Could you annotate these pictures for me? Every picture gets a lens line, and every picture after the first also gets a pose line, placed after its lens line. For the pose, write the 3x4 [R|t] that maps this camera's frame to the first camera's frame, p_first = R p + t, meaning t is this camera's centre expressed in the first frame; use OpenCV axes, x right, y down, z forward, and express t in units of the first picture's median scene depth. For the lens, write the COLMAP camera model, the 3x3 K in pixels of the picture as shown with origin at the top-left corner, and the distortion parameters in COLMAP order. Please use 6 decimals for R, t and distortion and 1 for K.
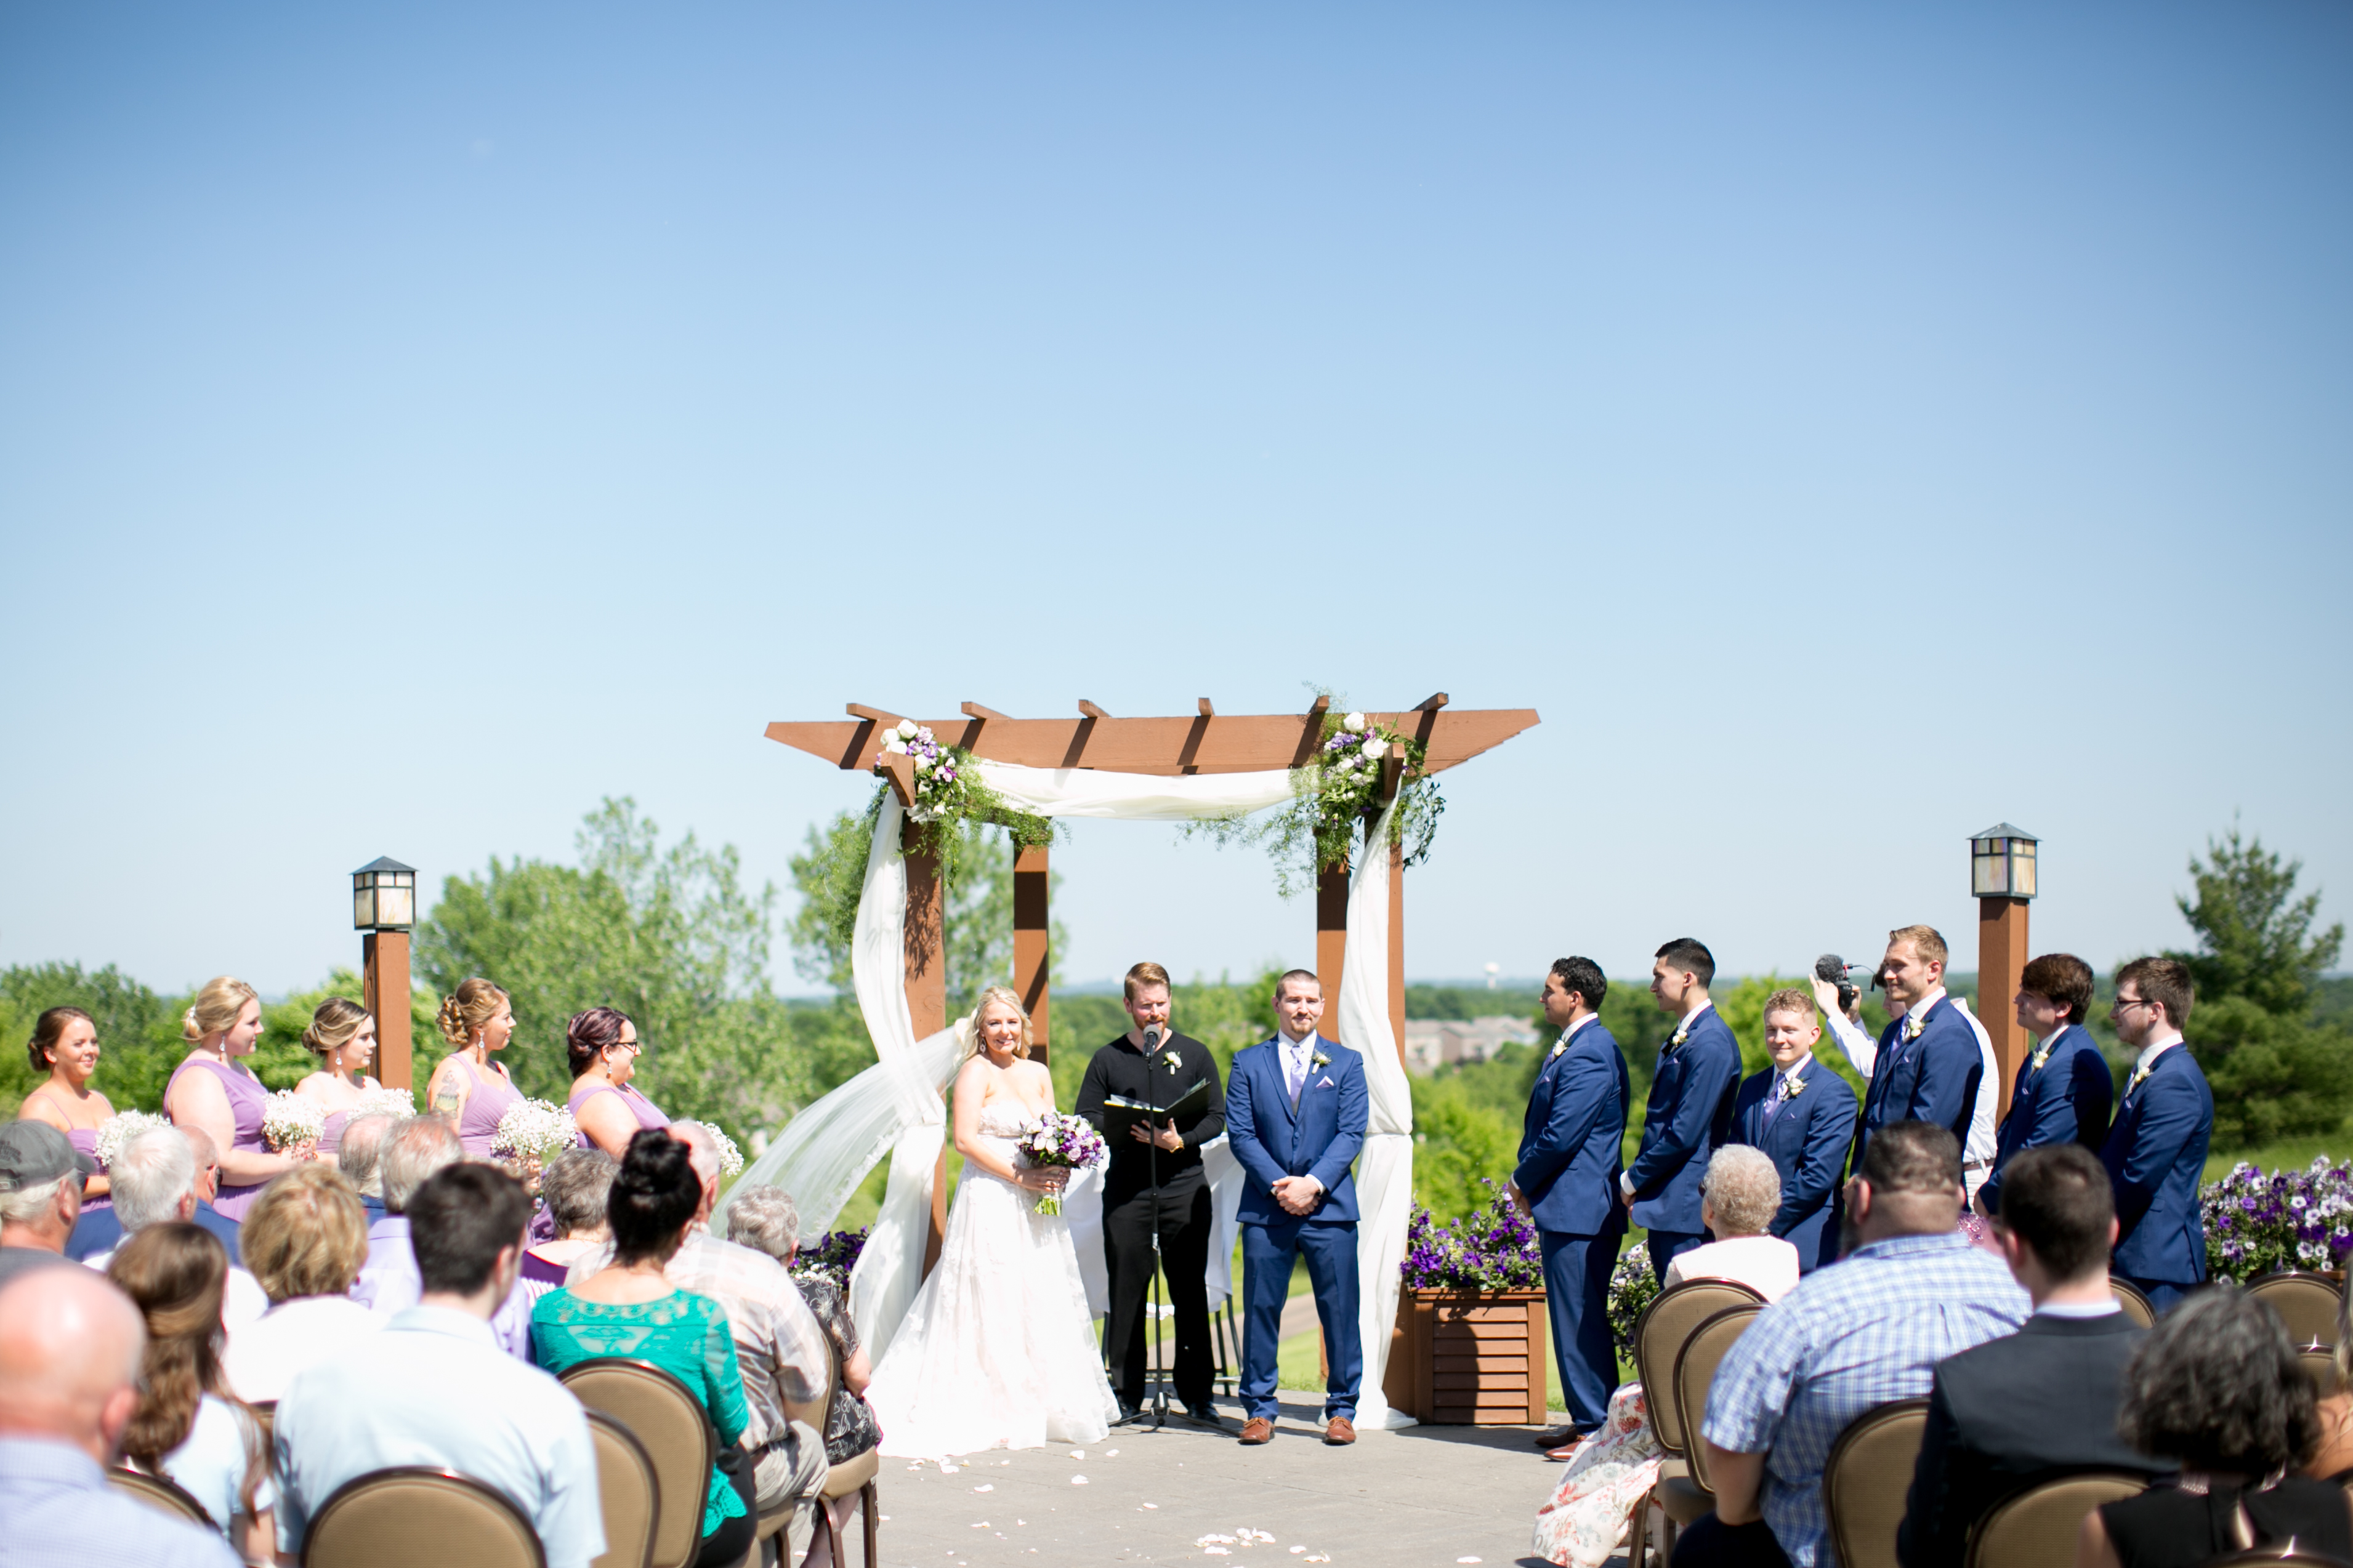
lens RADIAL K [[3420.7, 0, 1182.6], [0, 3420.7, 781.5], [0, 0, 1]] dist [-0.120213, 0.000000]
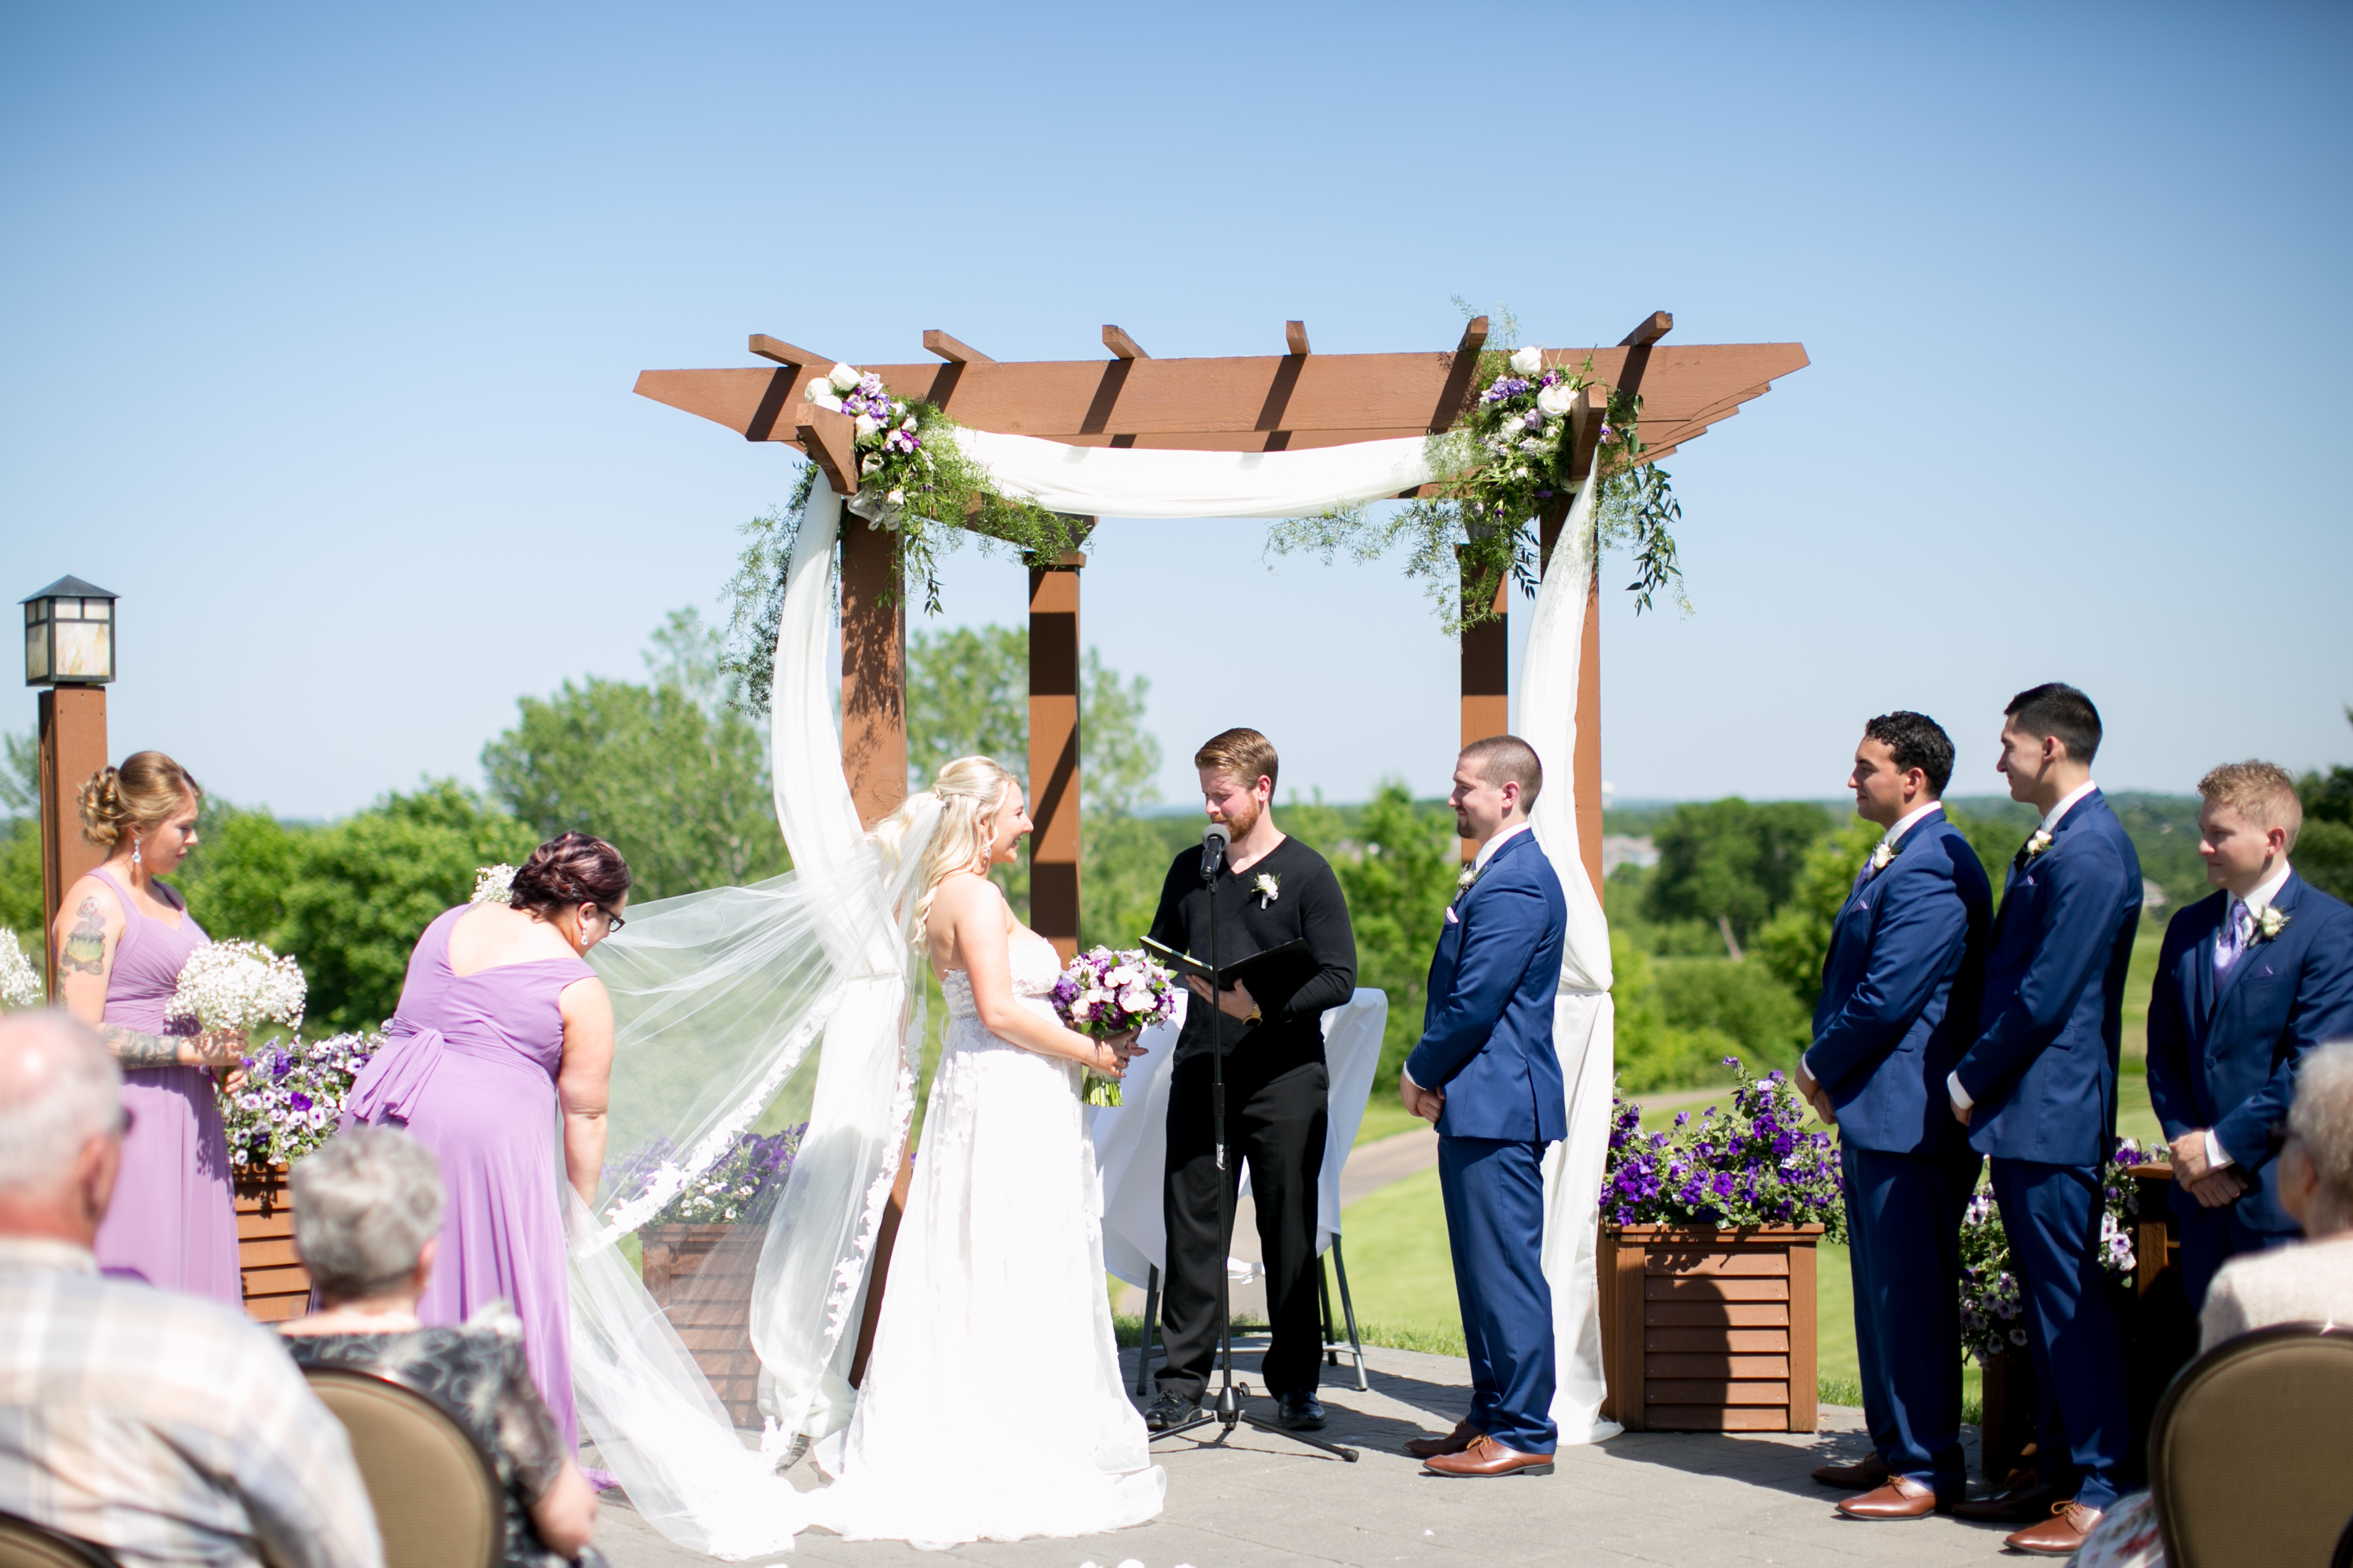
lens RADIAL K [[3420.7, 0, 1235.2], [0, 3420.7, 810.4], [0, 0, 1]] dist [-0.120213, 0.000000]
pose [[0.999826, -0.000588, -0.018668, 0.006768], [0.001717, 0.998169, 0.060470, 0.028607], [0.018598, -0.060492, 0.997995, 0.342641]]
